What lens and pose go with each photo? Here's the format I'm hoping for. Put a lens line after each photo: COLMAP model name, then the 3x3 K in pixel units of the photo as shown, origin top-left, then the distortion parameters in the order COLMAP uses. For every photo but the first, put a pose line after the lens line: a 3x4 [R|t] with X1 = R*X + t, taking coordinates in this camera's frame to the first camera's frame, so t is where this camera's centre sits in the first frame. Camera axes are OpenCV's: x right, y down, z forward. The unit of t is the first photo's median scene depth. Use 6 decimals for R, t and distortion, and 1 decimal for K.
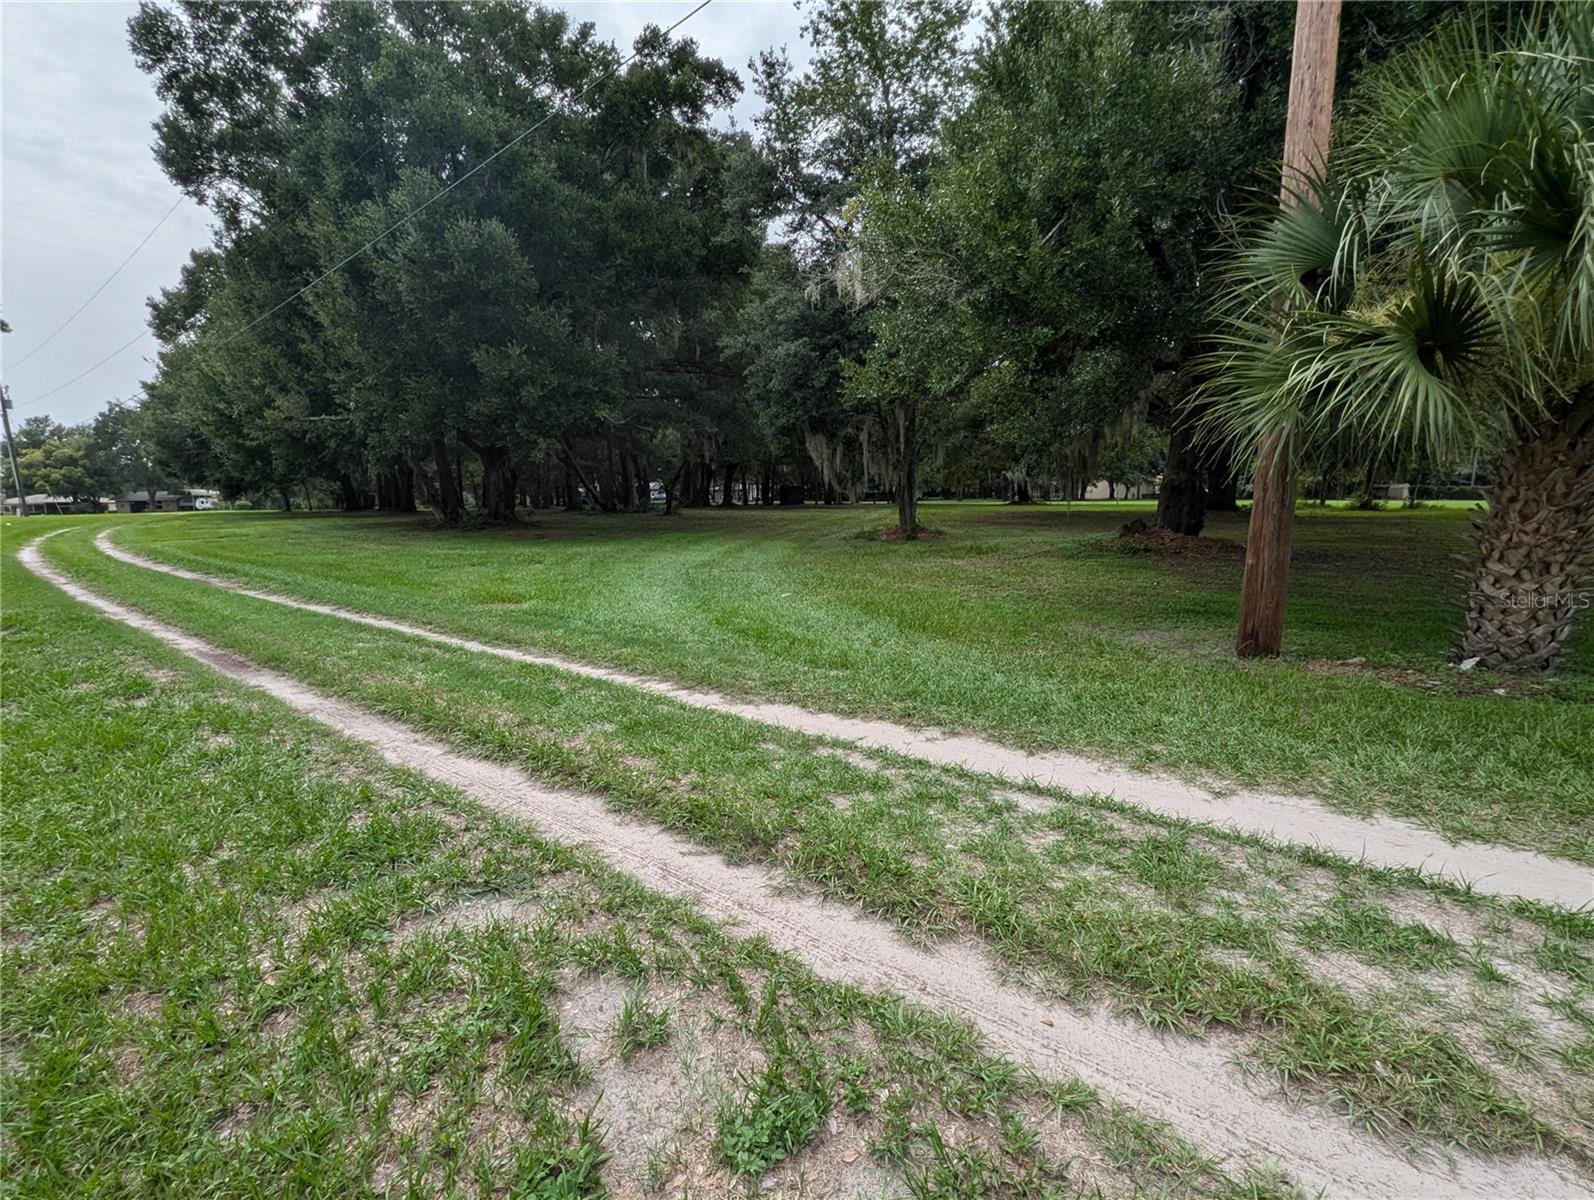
lens RADIAL K [[694.6, 0, 796.8], [0, 694.6, 609.8], [0, 0, 1]] dist [0.011270, -0.003700]
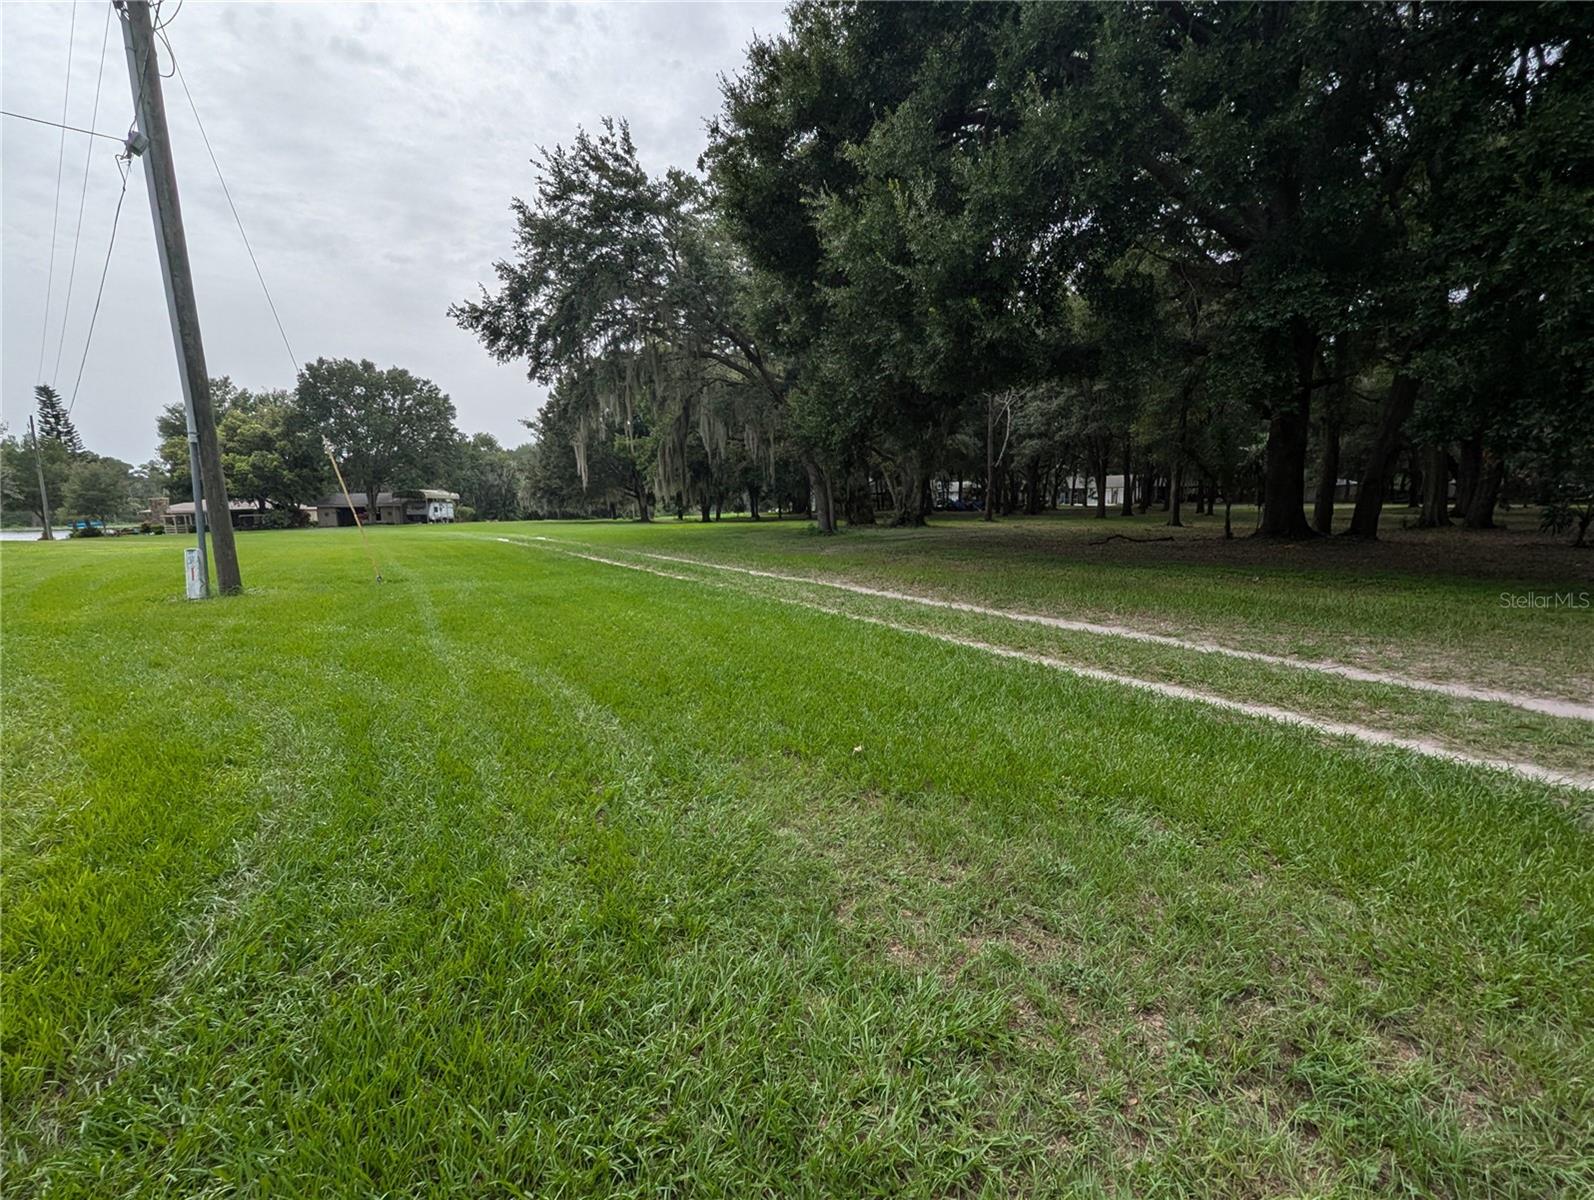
lens RADIAL K [[694.6, 0, 794.3], [0, 694.6, 611.8], [0, 0, 1]] dist [0.011270, -0.003700]
pose [[0.992934, 0.015887, -0.117602, -0.073585], [-0.016298, 0.999864, -0.002530, -0.010300], [0.117546, 0.004429, 0.993058, 0.065714]]
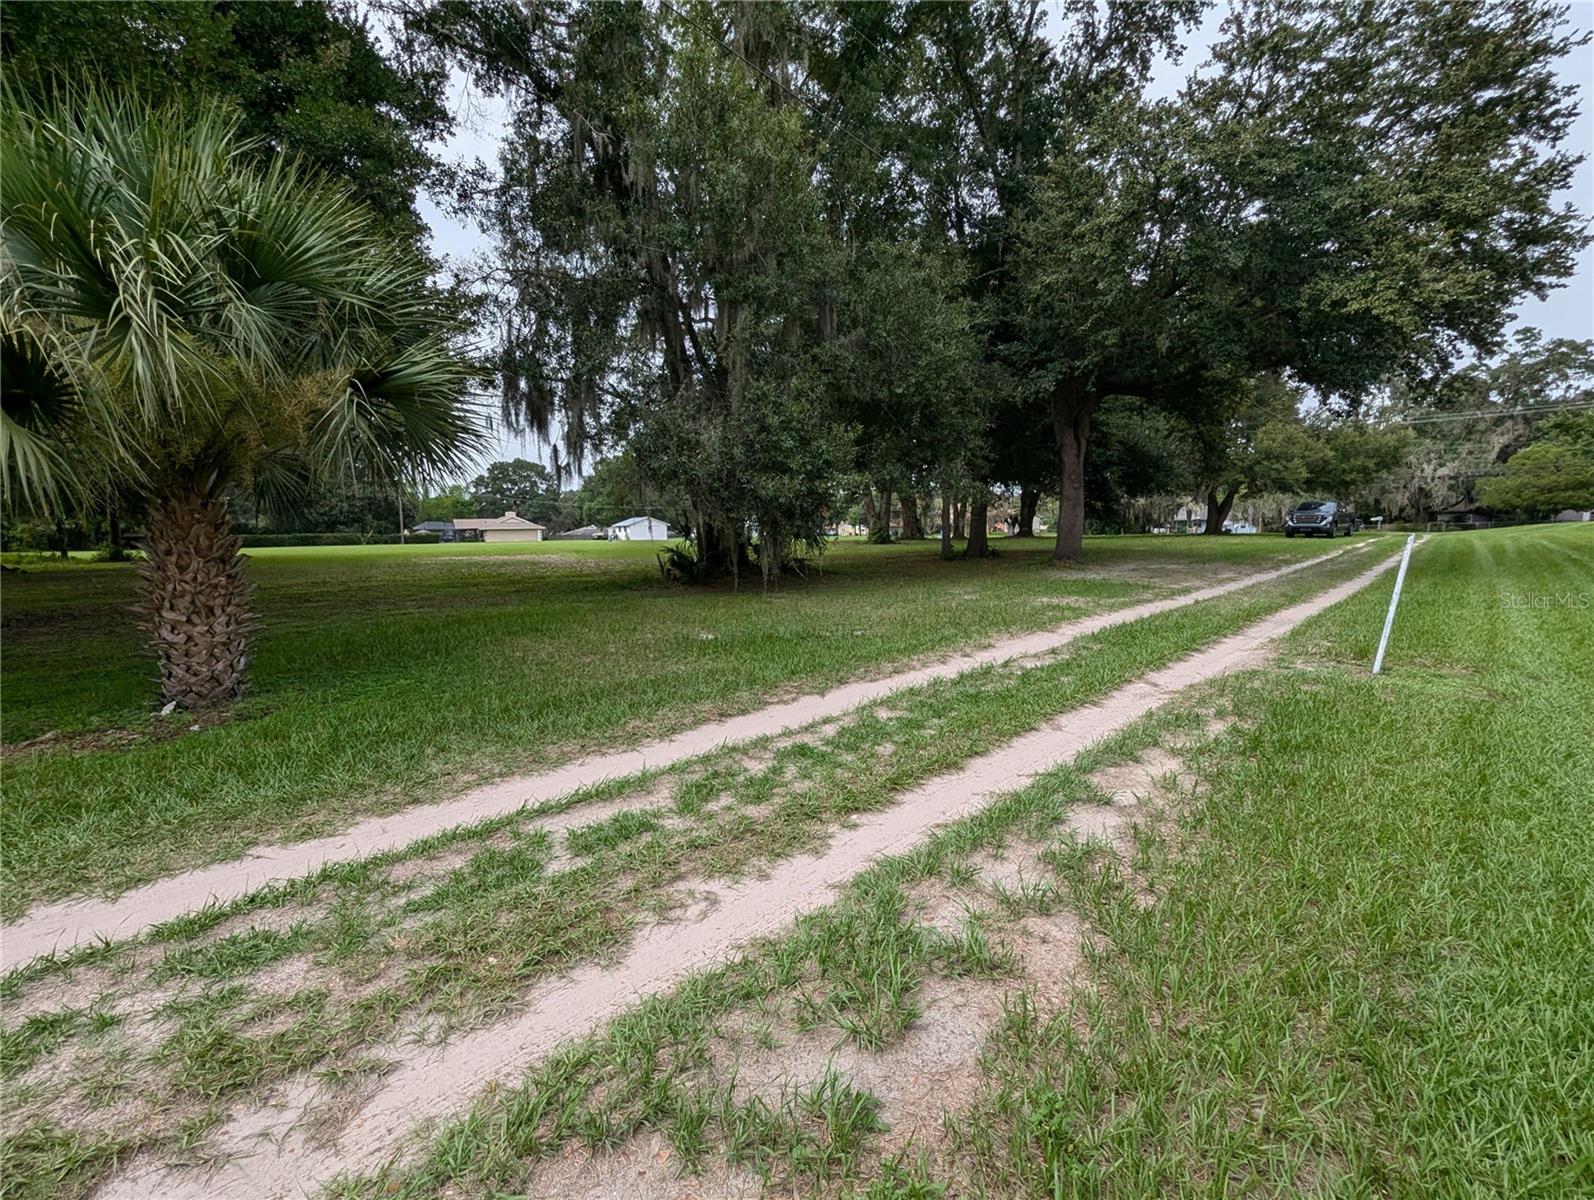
lens RADIAL K [[694.6, 0, 790.4], [0, 694.6, 611.4], [0, 0, 1]] dist [0.011270, -0.003700]
pose [[0.122790, -0.111686, 0.986128, 0.081186], [0.177919, 0.980027, 0.088841, 0.009382], [-0.976354, 0.164543, 0.140209, -0.101160]]
